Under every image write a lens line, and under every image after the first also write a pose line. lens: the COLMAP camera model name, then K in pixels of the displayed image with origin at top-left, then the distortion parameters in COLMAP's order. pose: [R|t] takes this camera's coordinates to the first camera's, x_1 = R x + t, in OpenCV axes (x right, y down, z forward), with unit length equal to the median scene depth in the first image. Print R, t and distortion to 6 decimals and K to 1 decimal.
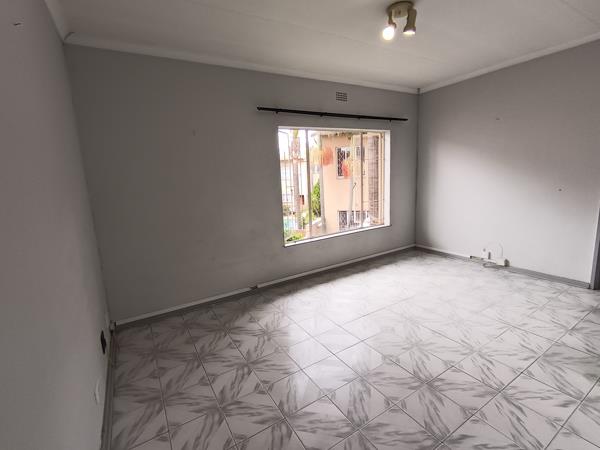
lens RADIAL K [[282.7, 0, 299.1], [0, 282.7, 223.4], [0, 0, 1]] dist [-0.000527, -0.004807]
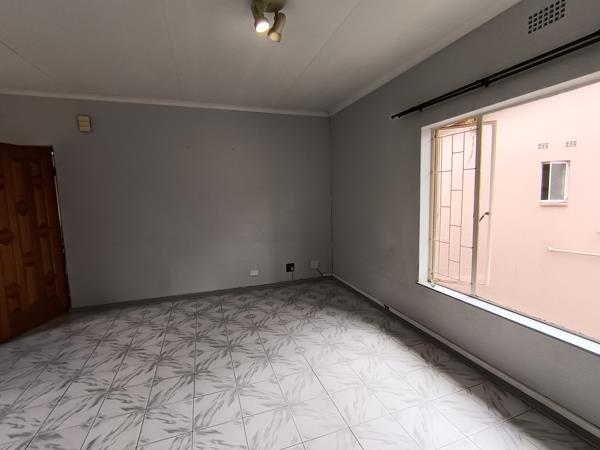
lens RADIAL K [[276.9, 0, 300.0], [0, 276.9, 225.0], [0, 0, 1]] dist [0.000637, 0.000067]
pose [[-0.195273, 0.170816, -0.965759, 1.035836], [-0.130931, 0.971361, 0.198281, -0.263209], [0.971970, 0.165166, -0.167316, 1.124894]]
